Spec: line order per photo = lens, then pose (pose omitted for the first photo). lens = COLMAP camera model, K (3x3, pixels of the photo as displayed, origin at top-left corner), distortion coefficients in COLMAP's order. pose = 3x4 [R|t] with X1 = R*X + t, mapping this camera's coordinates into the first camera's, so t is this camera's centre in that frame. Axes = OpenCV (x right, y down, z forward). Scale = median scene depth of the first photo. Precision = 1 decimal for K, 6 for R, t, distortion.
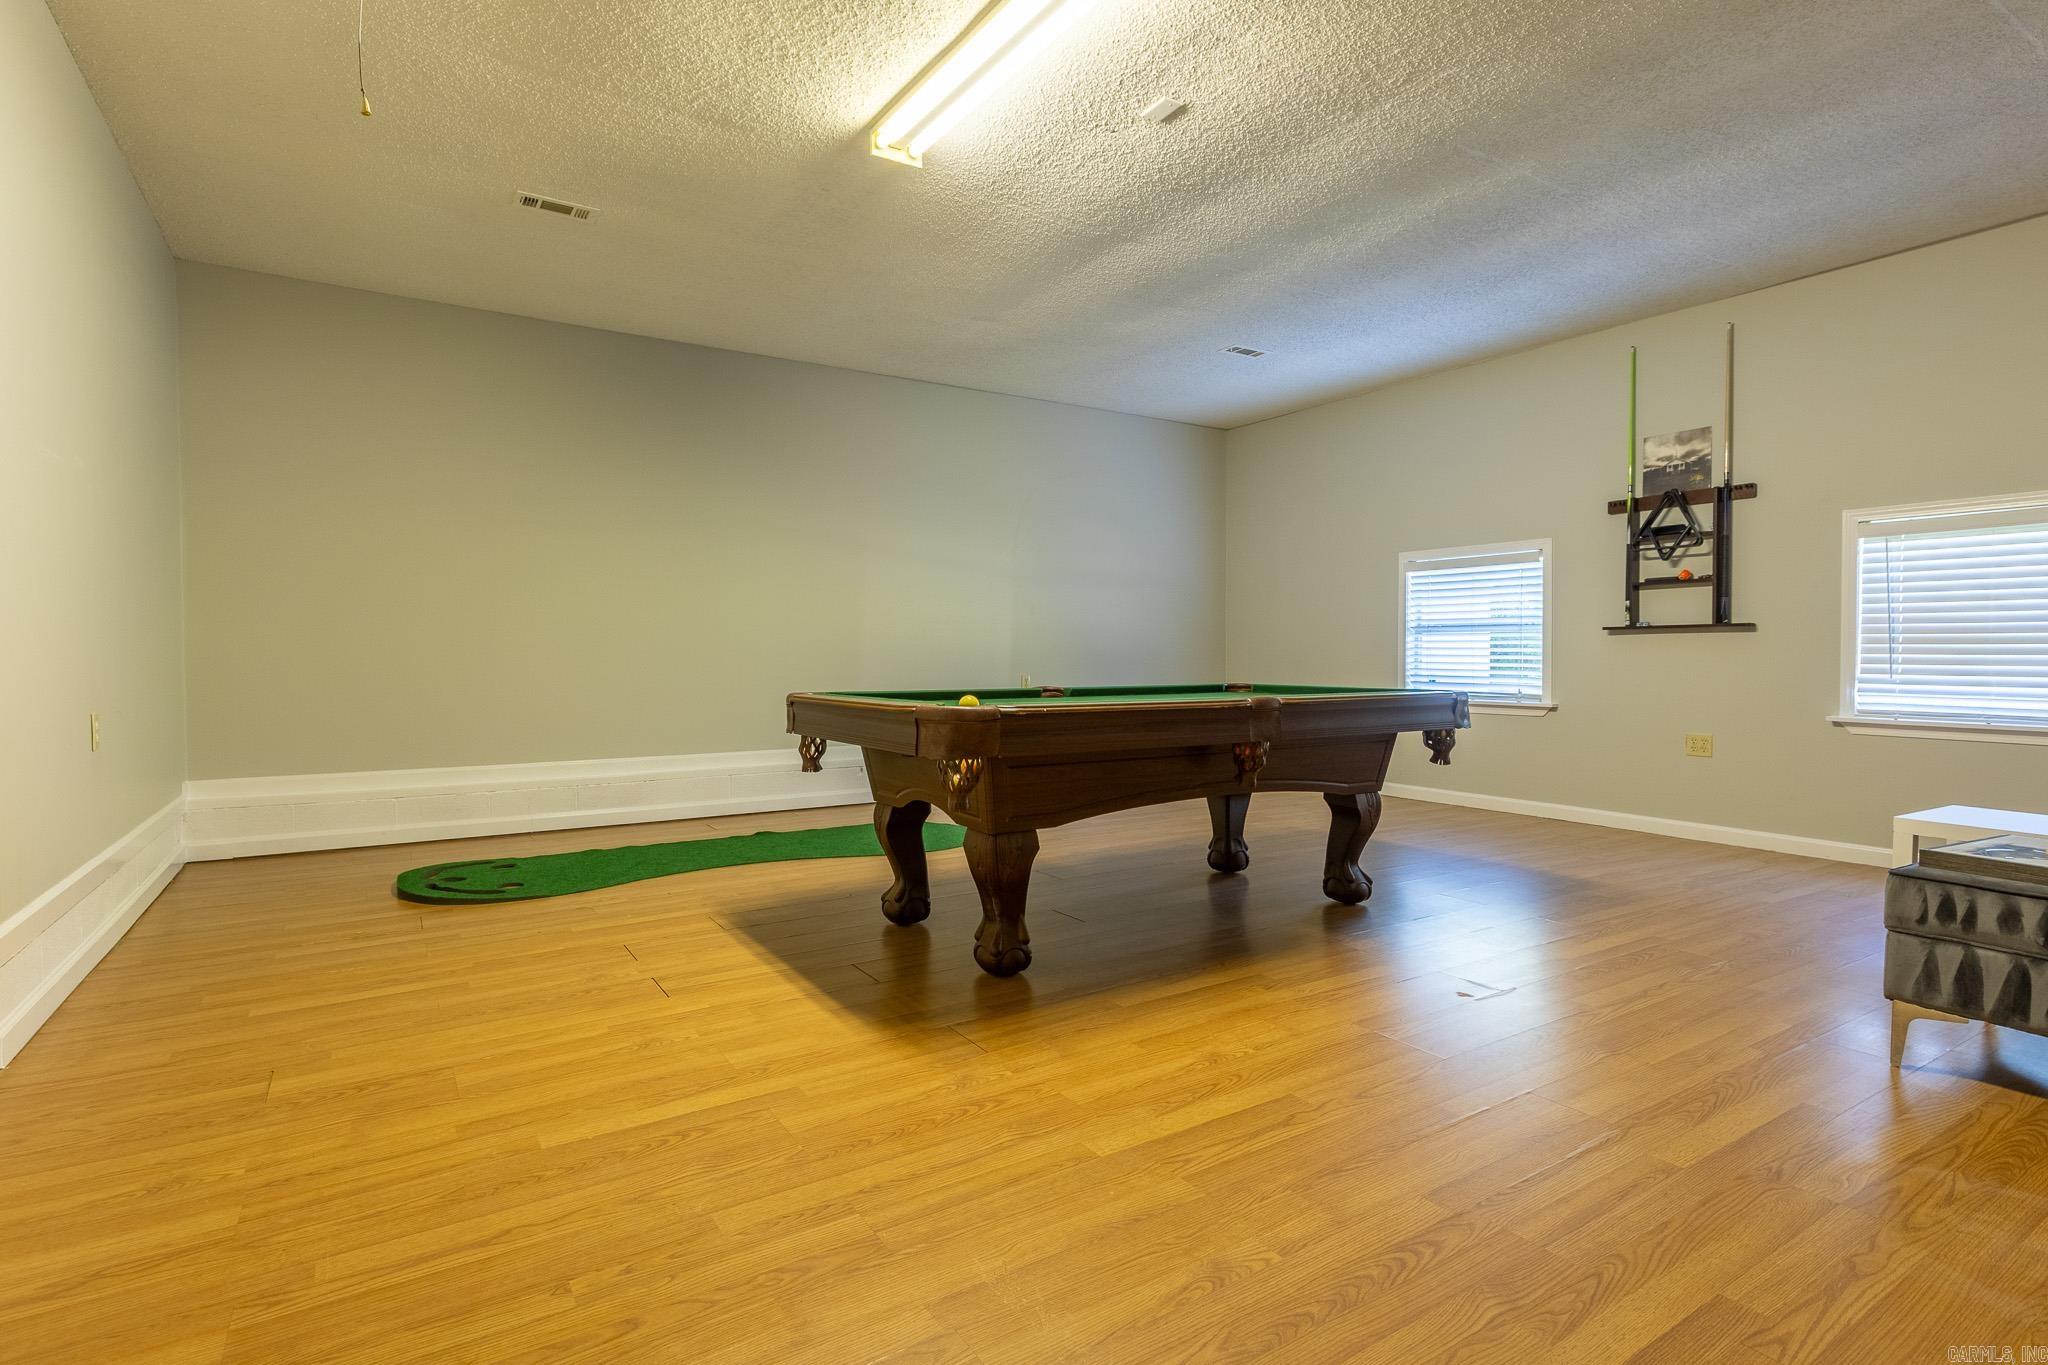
lens RADIAL K [[1004.3, 0, 1014.7], [0, 1004.3, 669.5], [0, 0, 1]] dist [-0.004895, 0.001232]
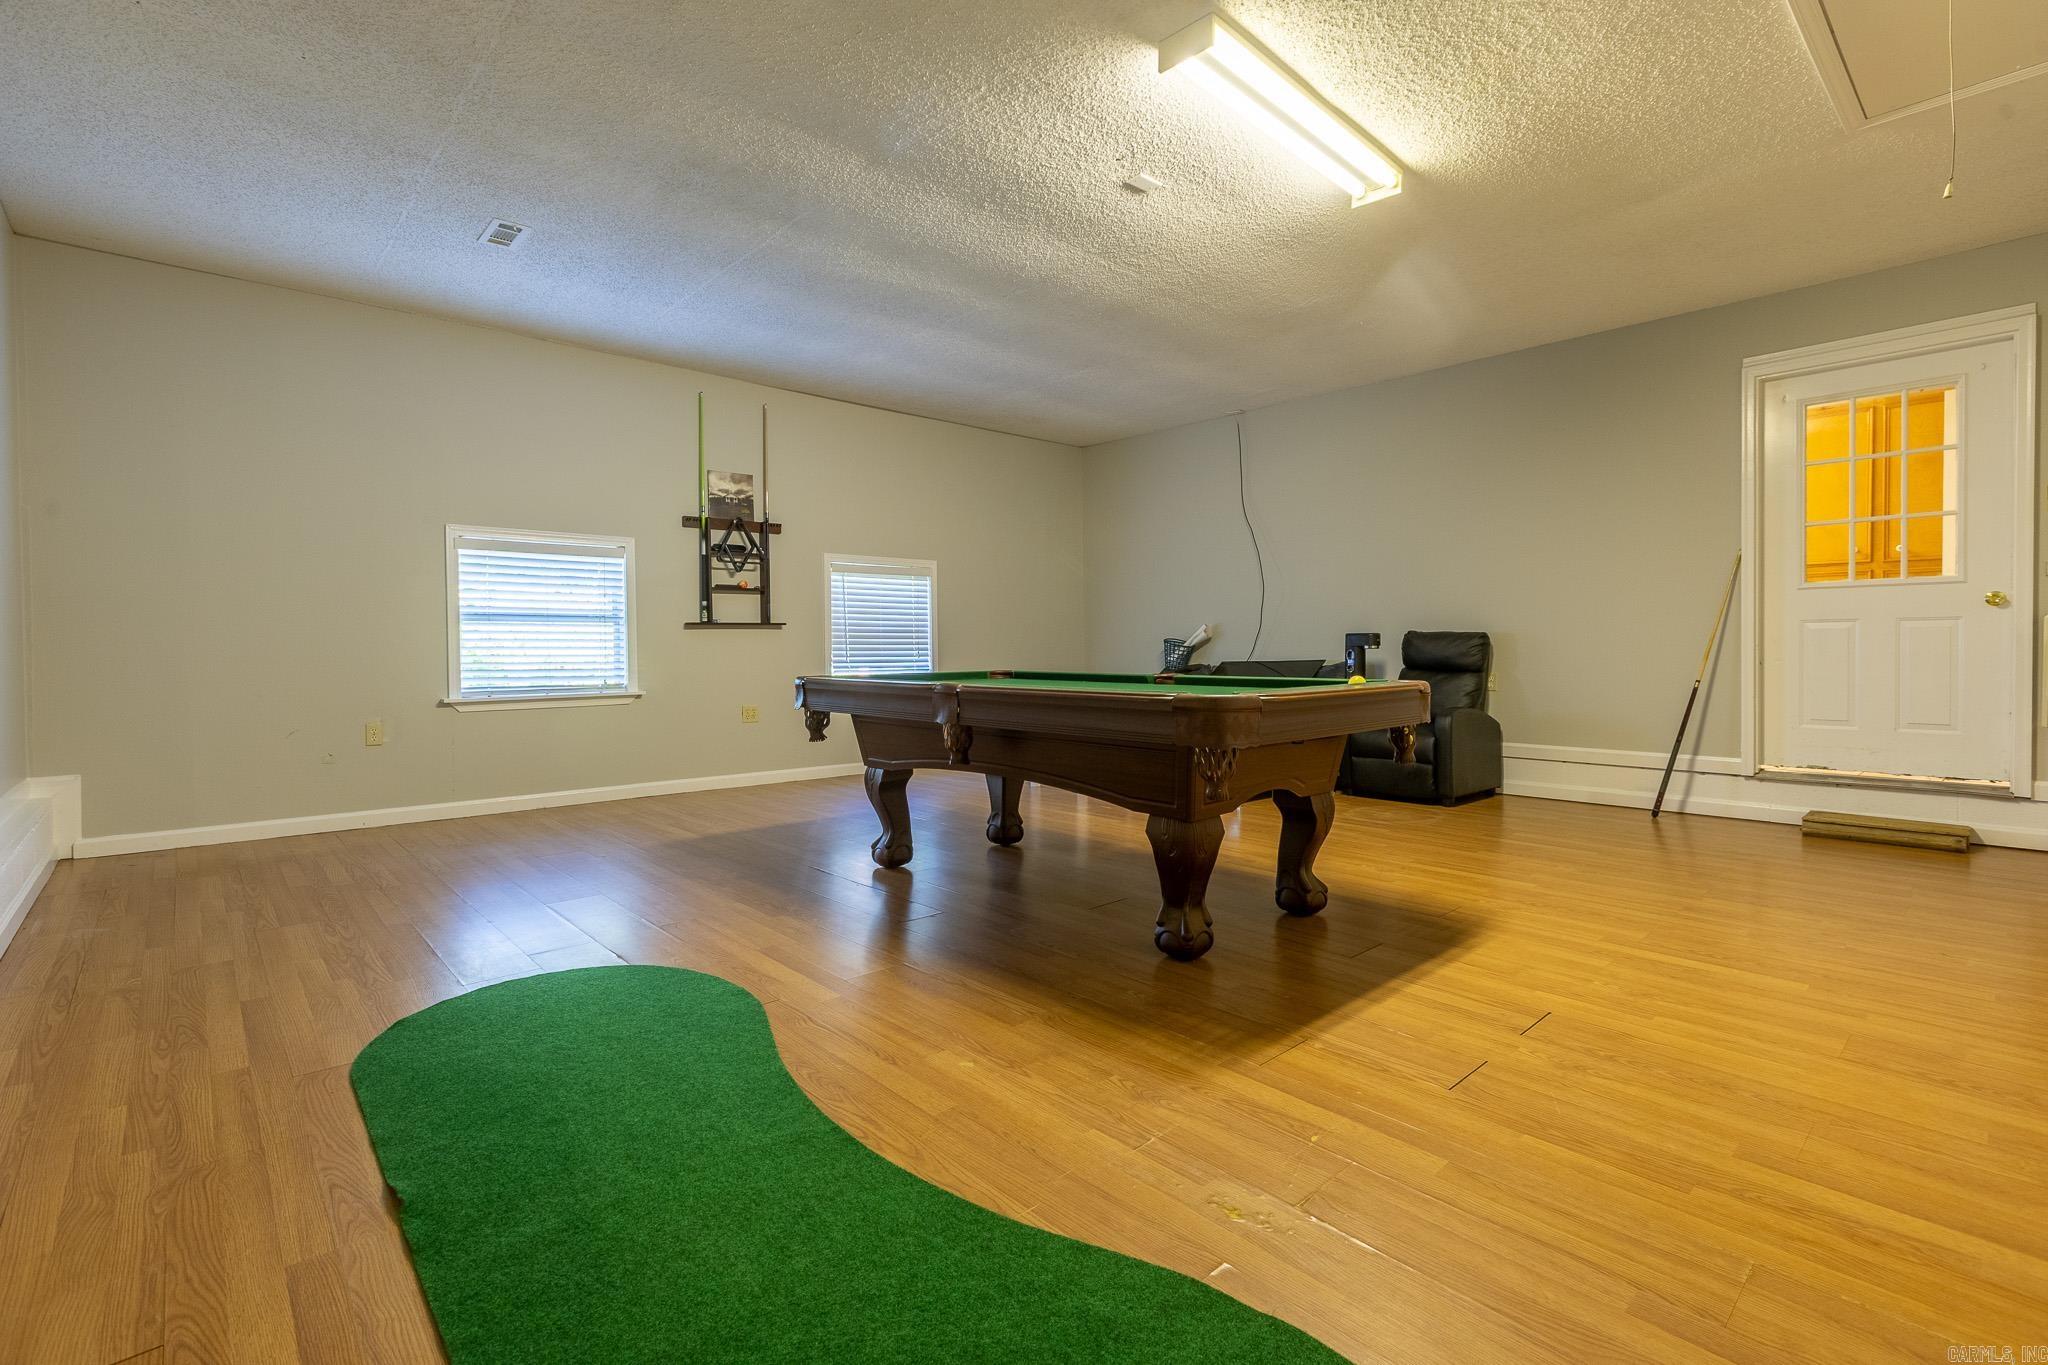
lens RADIAL K [[921.0, 0, 1014.7], [0, 921.0, 661.9], [0, 0, 1]] dist [0.010199, -0.003109]
pose [[-0.168974, -0.019310, 0.985431, -0.851113], [0.017798, 0.999585, 0.022640, -0.021179], [-0.985460, 0.021364, -0.168560, 1.257736]]
